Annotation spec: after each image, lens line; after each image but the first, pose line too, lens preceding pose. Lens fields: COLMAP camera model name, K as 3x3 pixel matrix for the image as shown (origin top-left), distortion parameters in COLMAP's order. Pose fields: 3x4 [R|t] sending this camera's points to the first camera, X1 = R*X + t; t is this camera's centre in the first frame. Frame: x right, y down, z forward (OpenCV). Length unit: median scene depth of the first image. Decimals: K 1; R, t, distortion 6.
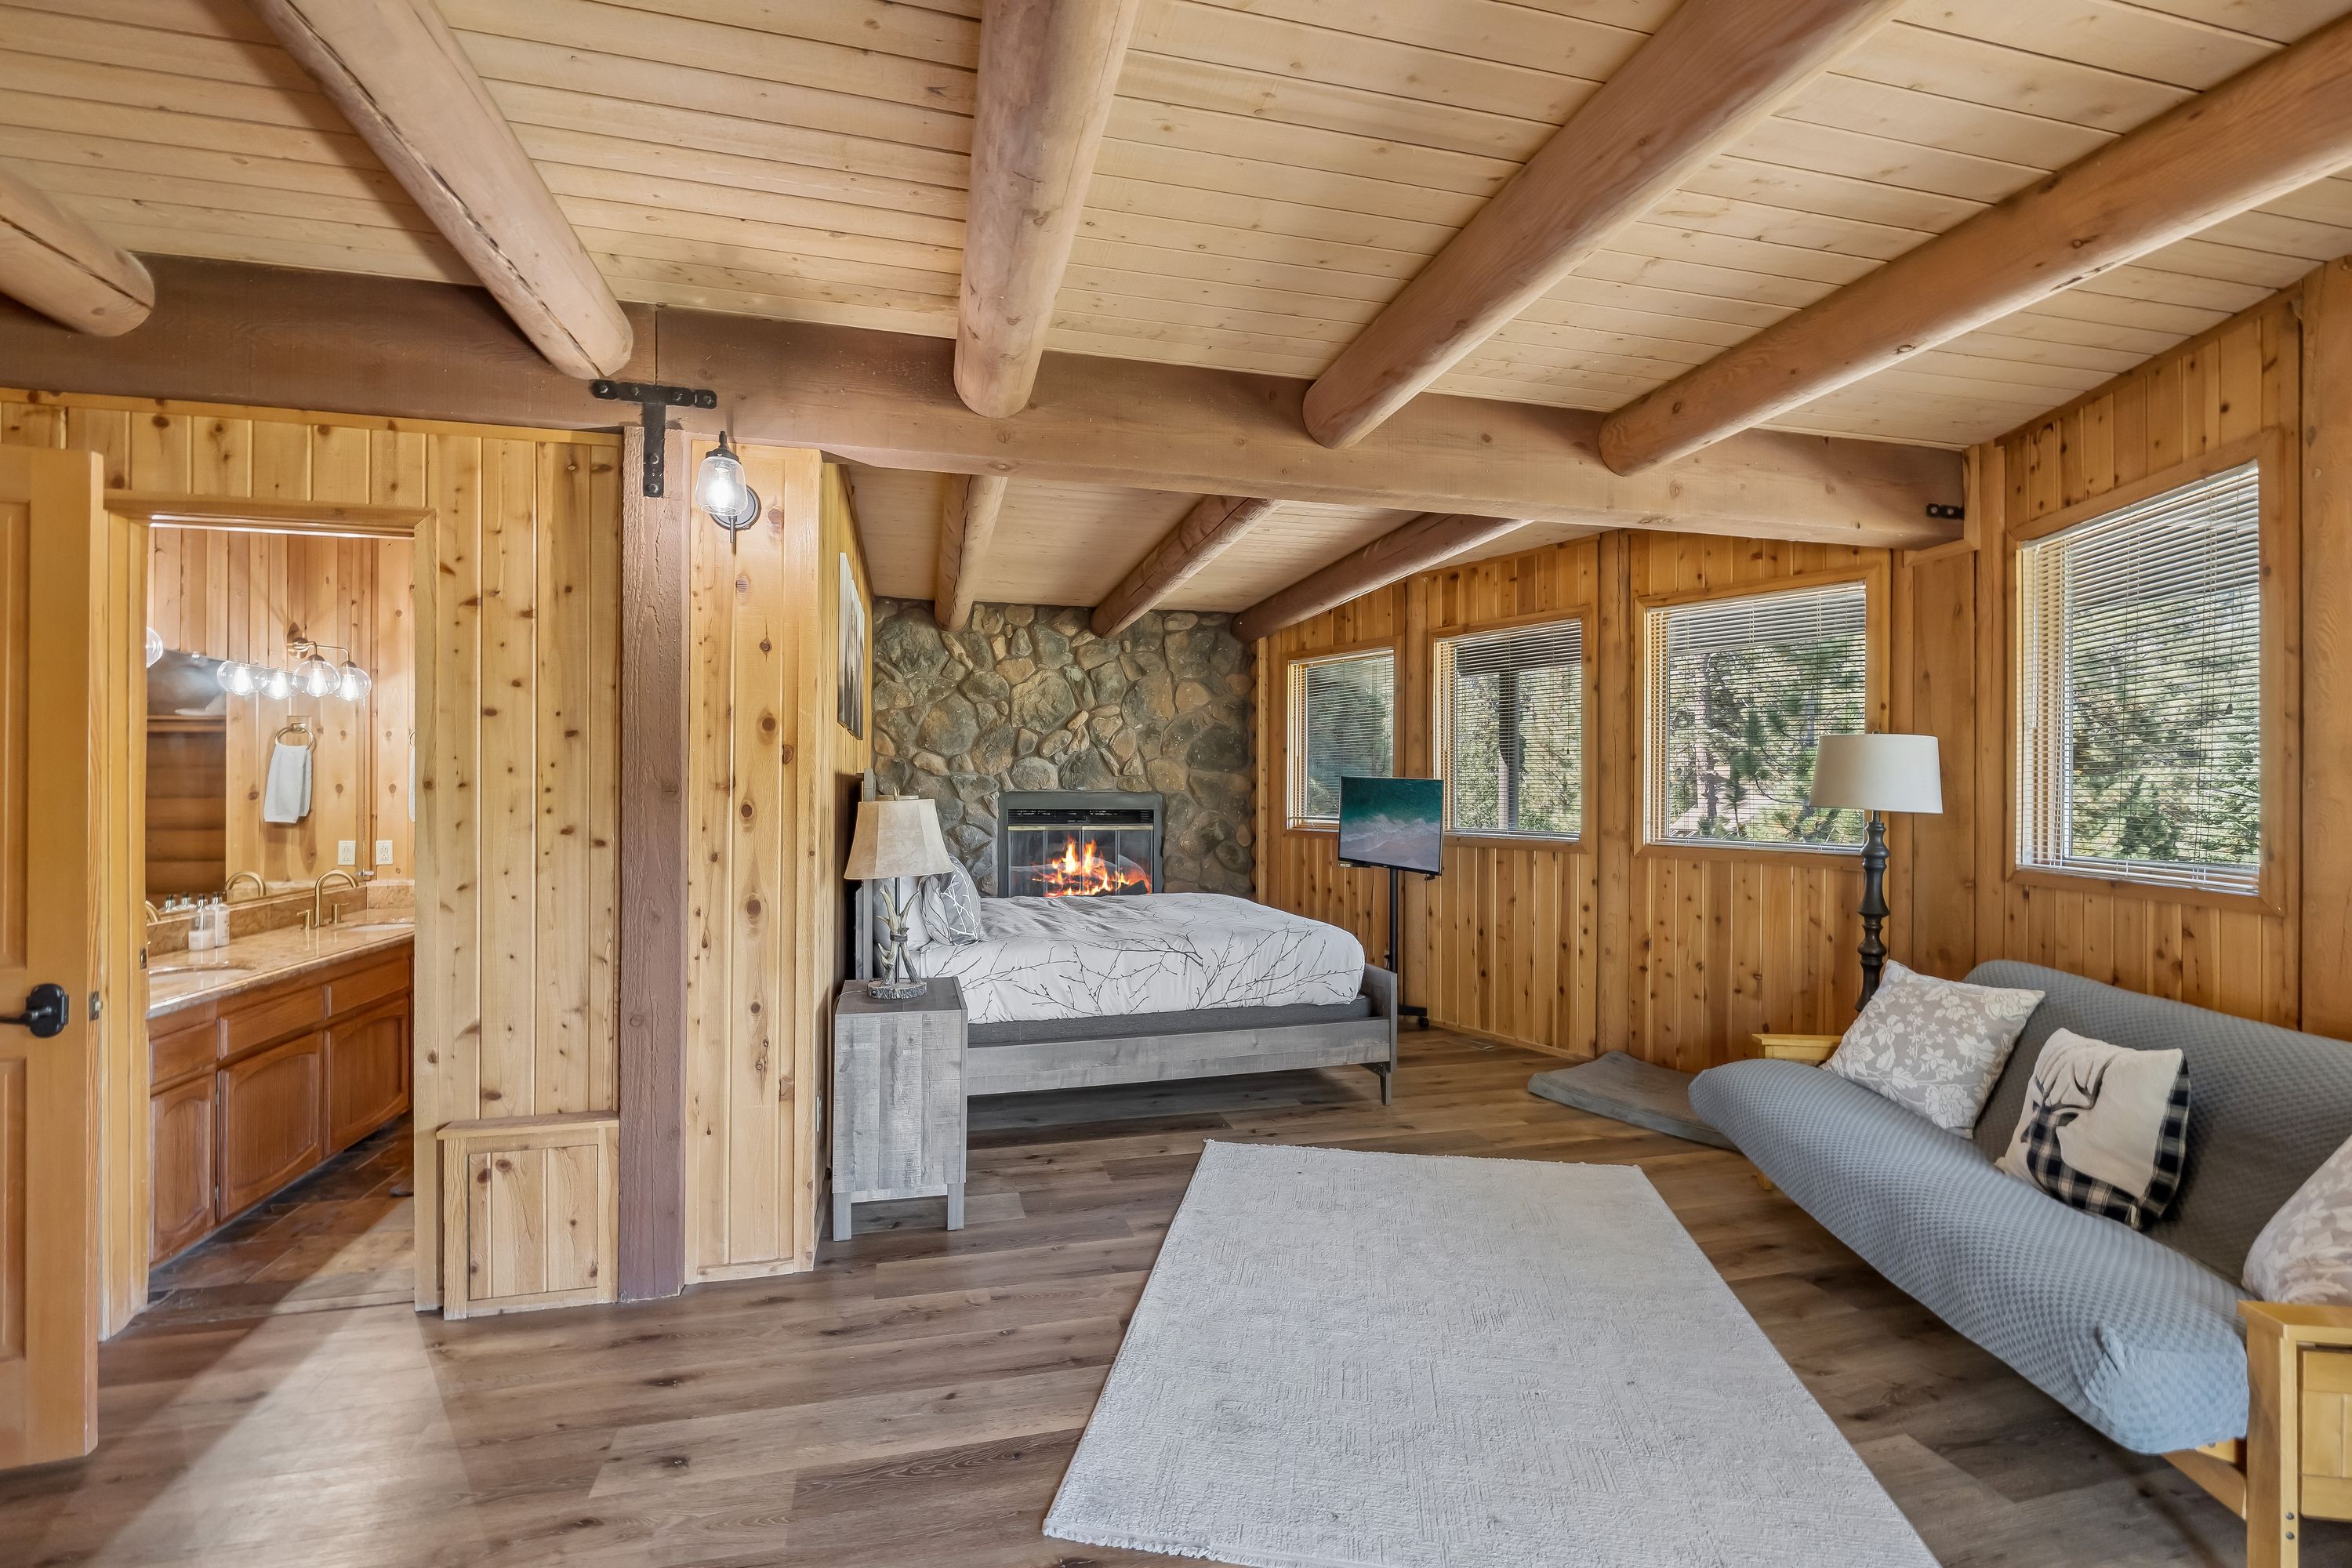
lens RADIAL K [[1036.0, 0, 1176.3], [0, 1036.0, 779.7], [0, 0, 1]] dist [-0.000810, -0.000086]
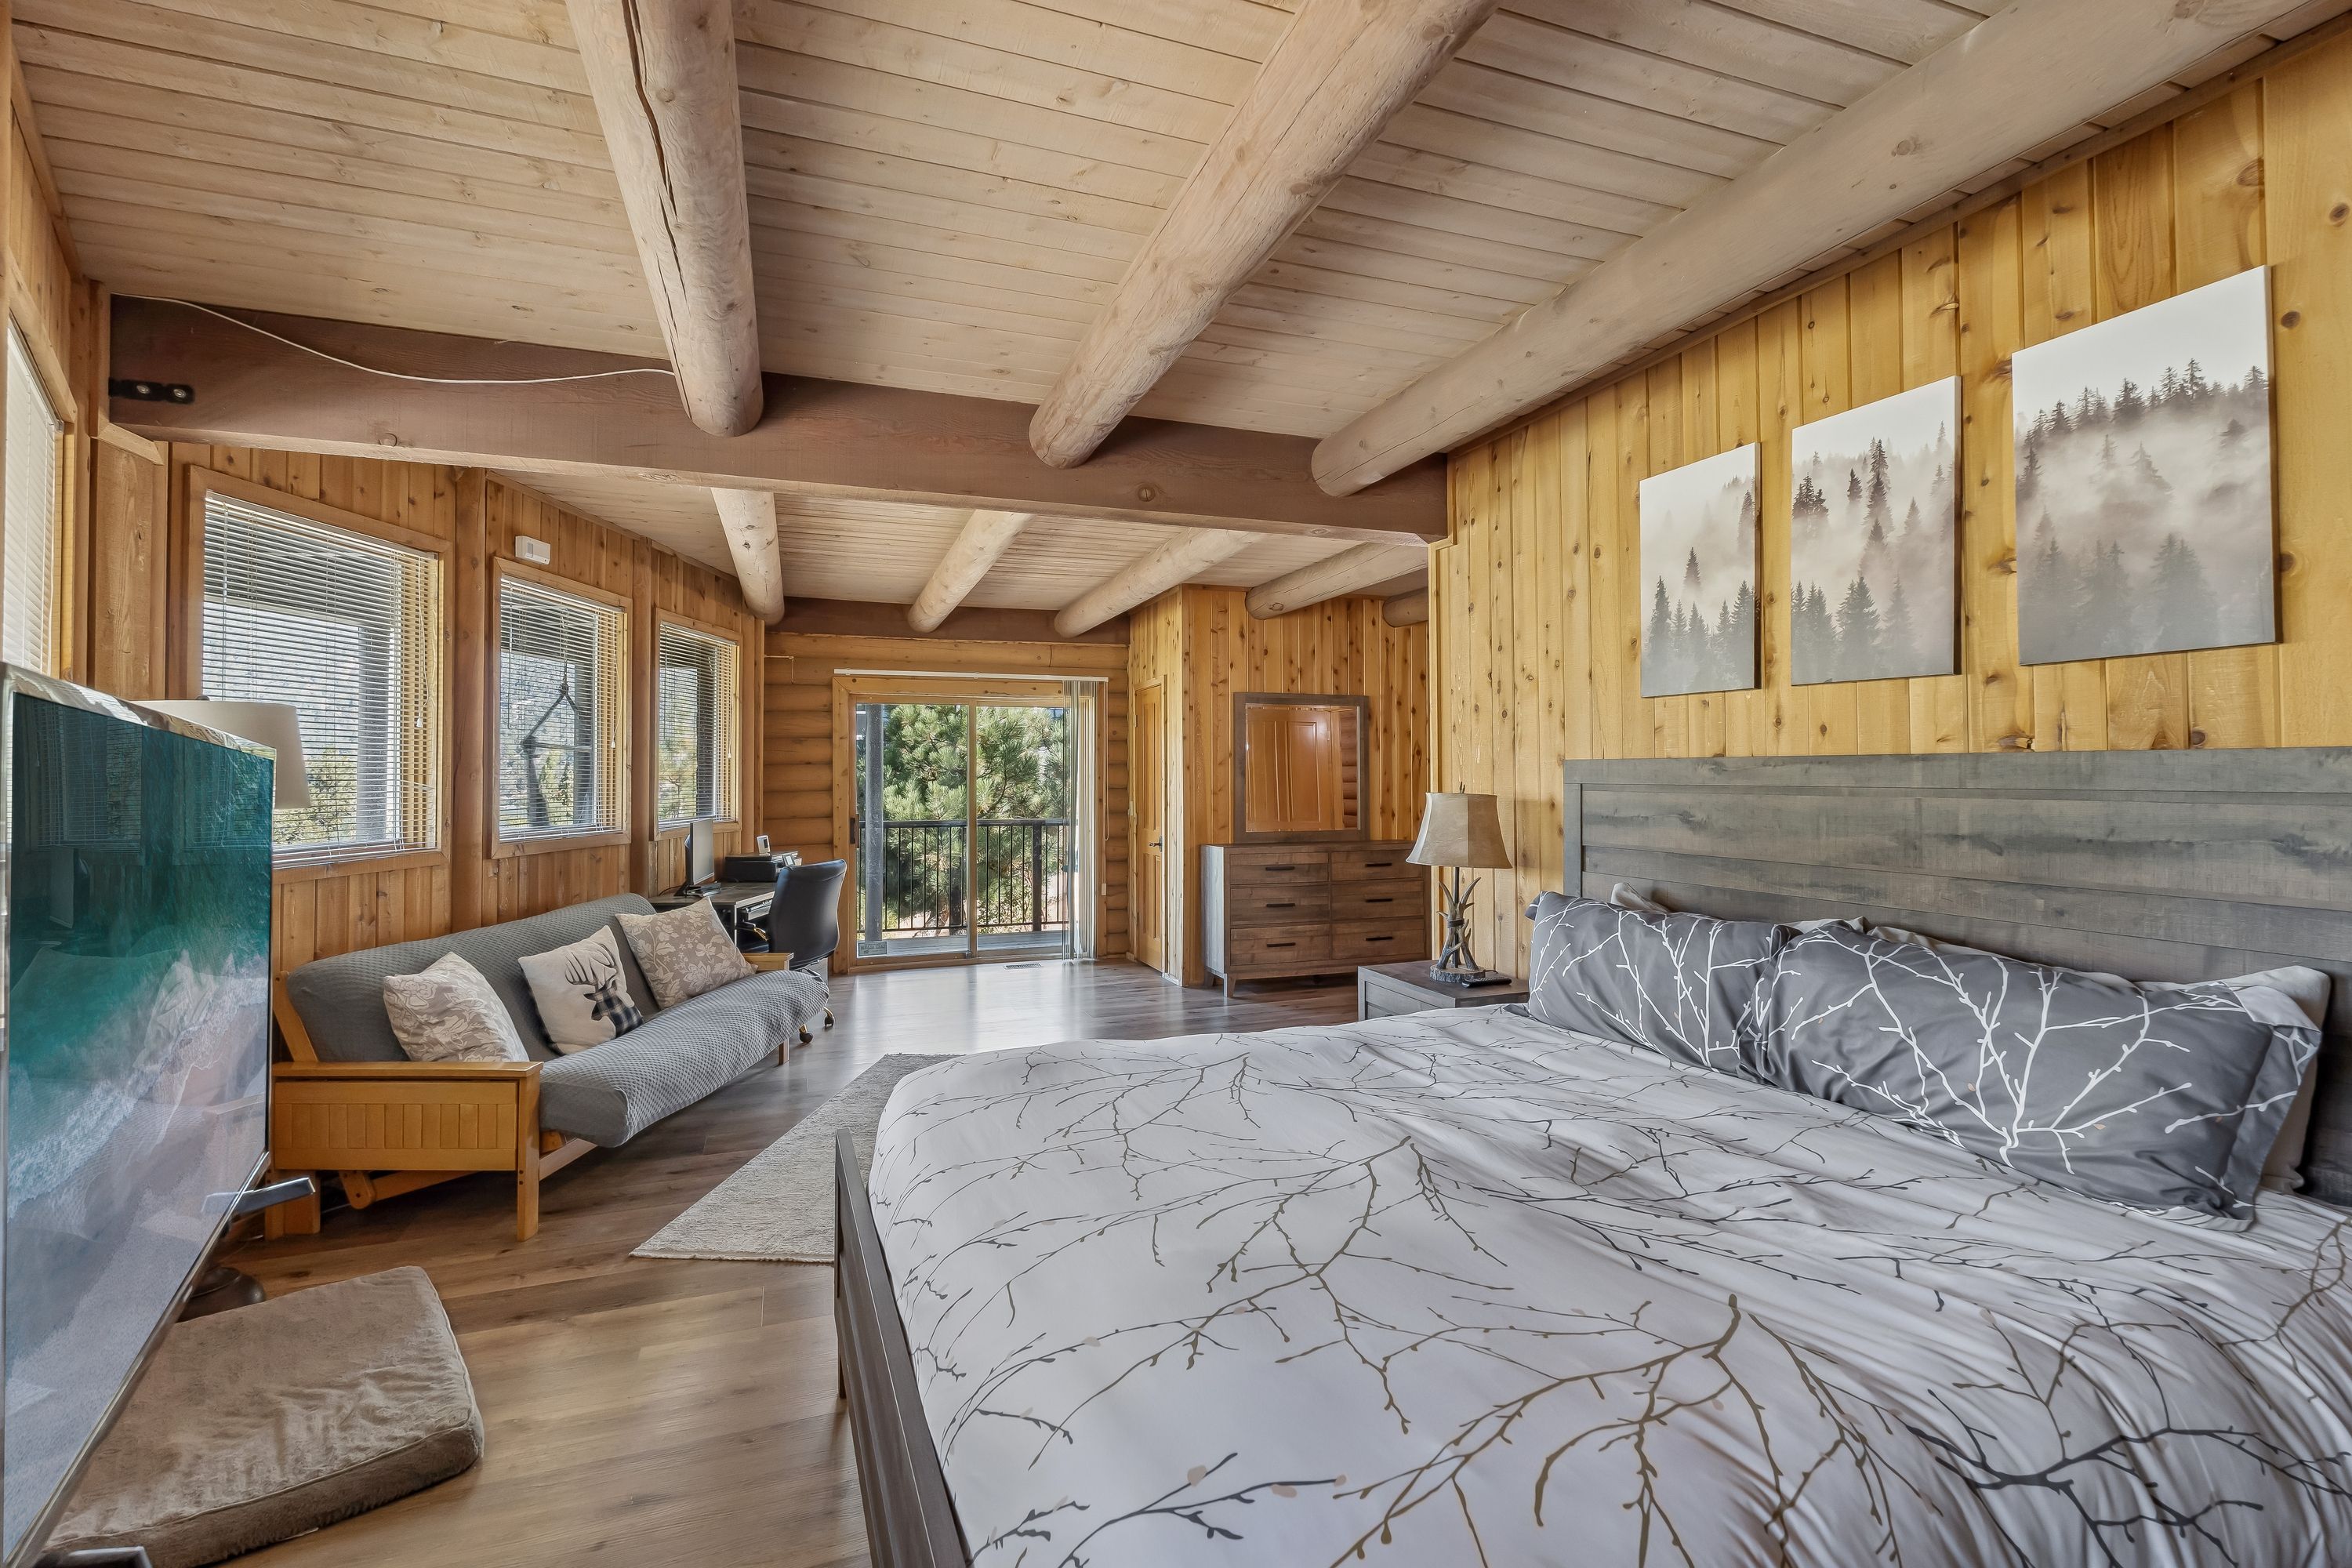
lens RADIAL K [[1036.0, 0, 1176.3], [0, 1036.0, 779.7], [0, 0, 1]] dist [-0.000810, -0.000086]
pose [[-0.994644, -0.000820, -0.103359, 0.100058], [0.000597, 0.999906, -0.013679, 0.019312], [0.103360, -0.013667, -0.994550, 1.659668]]
